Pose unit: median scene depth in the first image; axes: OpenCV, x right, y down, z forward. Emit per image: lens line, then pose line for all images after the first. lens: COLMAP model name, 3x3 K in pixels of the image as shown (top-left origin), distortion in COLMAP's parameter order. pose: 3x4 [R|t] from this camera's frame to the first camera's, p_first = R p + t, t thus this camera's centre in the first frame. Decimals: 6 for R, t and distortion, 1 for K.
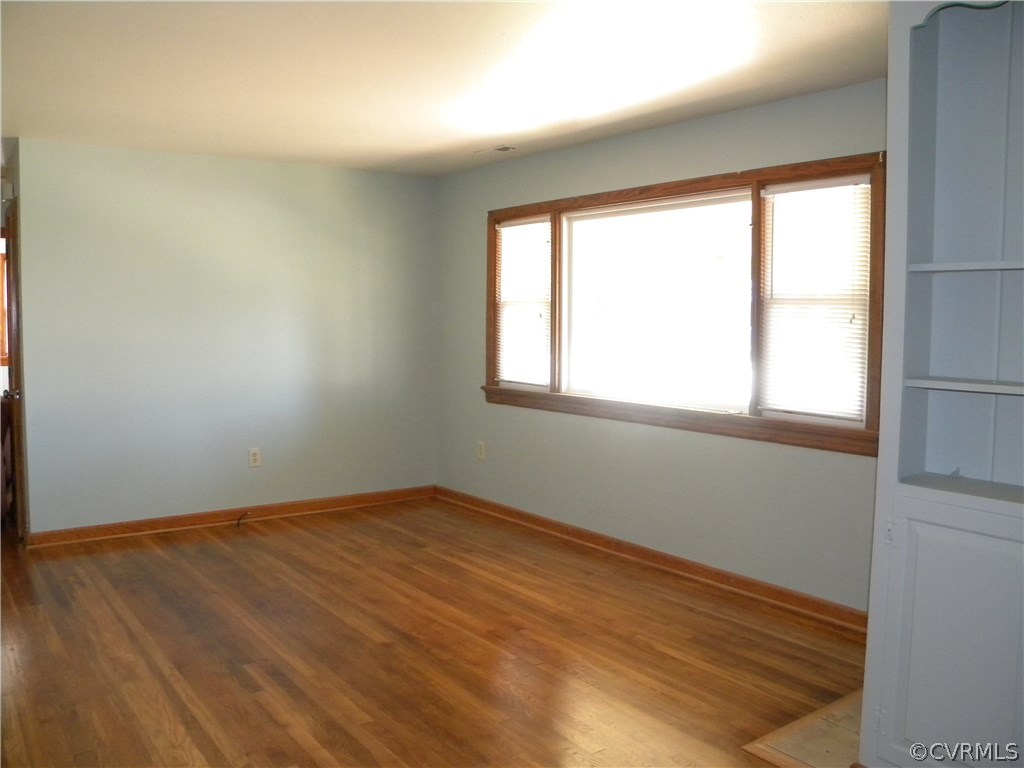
lens RADIAL K [[857.5, 0, 497.6], [0, 857.5, 370.1], [0, 0, 1]] dist [-0.188343, 0.177071]
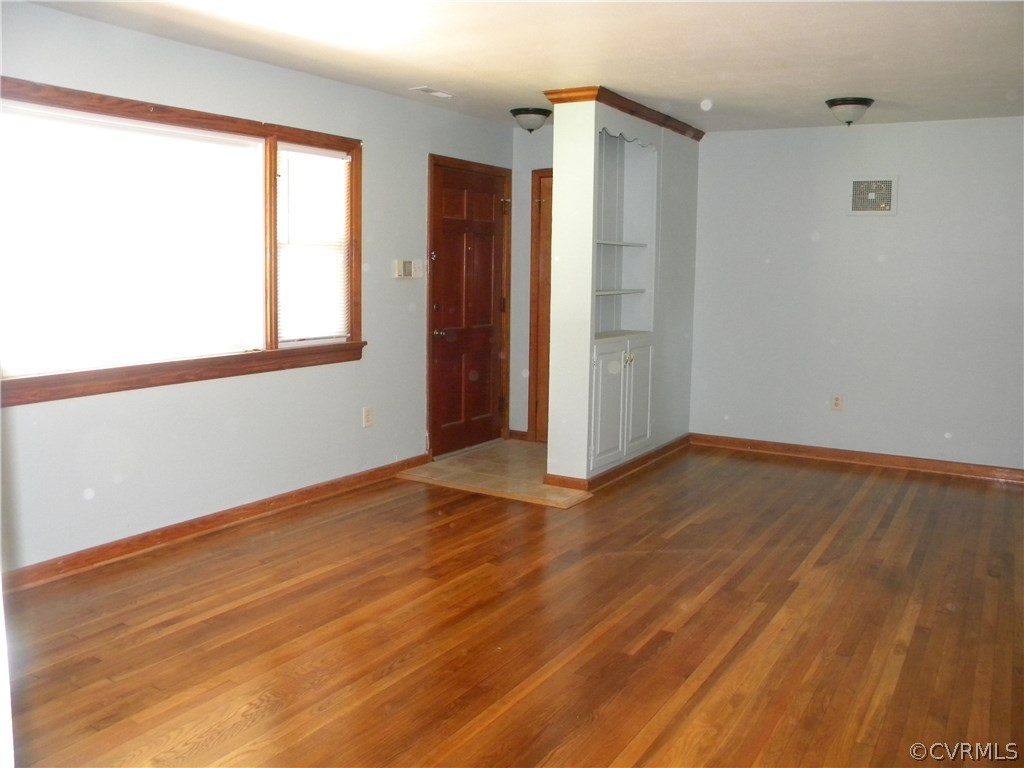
lens RADIAL K [[857.5, 0, 497.6], [0, 857.5, 370.1], [0, 0, 1]] dist [-0.188343, 0.177071]
pose [[-0.364795, -0.122940, 0.922936, -0.932709], [0.045947, 0.987660, 0.149722, -0.079970], [-0.929954, 0.097024, -0.354644, 1.263569]]
